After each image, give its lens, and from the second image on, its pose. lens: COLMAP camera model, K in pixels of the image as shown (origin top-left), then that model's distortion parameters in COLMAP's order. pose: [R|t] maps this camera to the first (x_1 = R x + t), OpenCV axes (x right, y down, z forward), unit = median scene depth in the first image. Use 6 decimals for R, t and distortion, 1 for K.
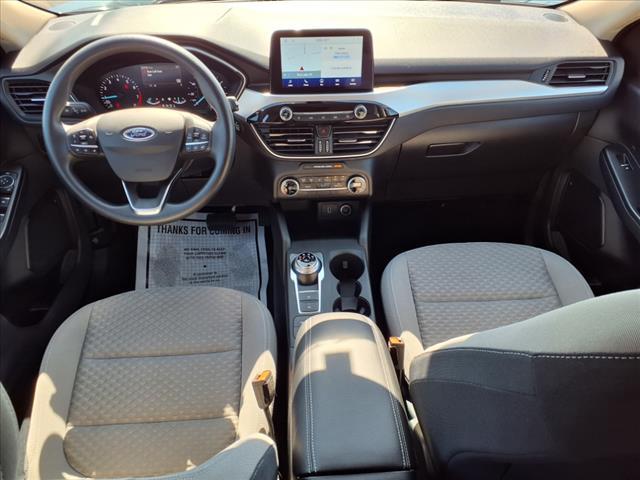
lens RADIAL K [[475.4, 0, 320.0], [0, 475.4, 240.0], [0, 0, 1]] dist [-0.002395, -0.034383]
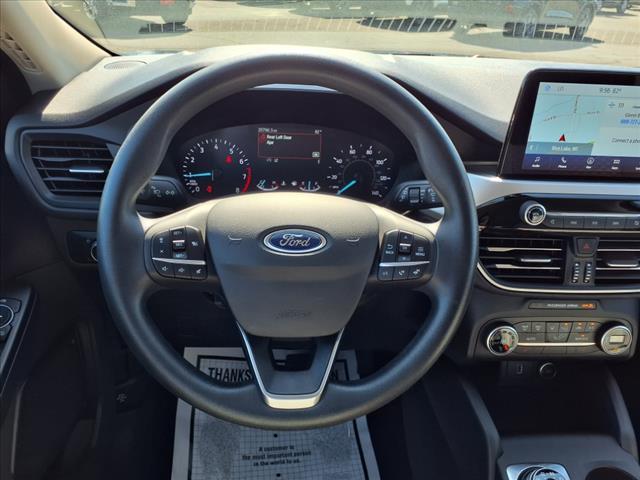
lens RADIAL K [[495.6, 0, 320.0], [0, 495.6, 240.0], [0, 0, 1]] dist [-0.010999, -0.009876]
pose [[0.999205, 0.037155, 0.014461, -0.325215], [-0.033239, 0.976596, -0.212496, -0.104803], [-0.022018, 0.211846, 0.977055, 0.446969]]
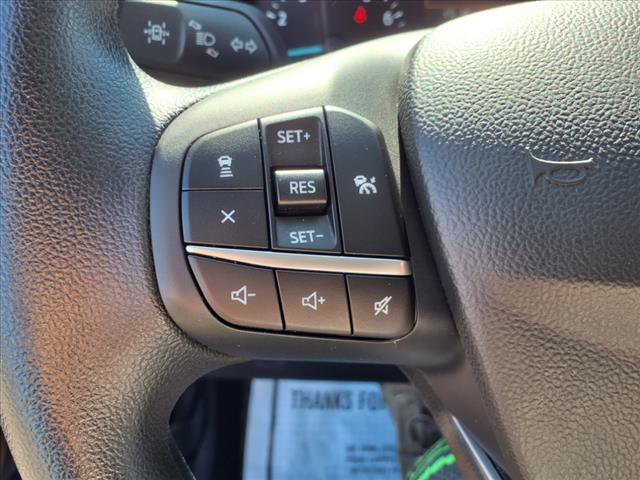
lens RADIAL K [[498.8, 0, 320.0], [0, 498.8, 240.0], [0, 0, 1]] dist [-0.006675, 0.042758]
pose [[0.995174, 0.045977, -0.086685, -0.434946], [-0.057516, 0.989078, -0.135705, -0.168613], [0.079499, 0.140036, 0.986950, 0.795597]]
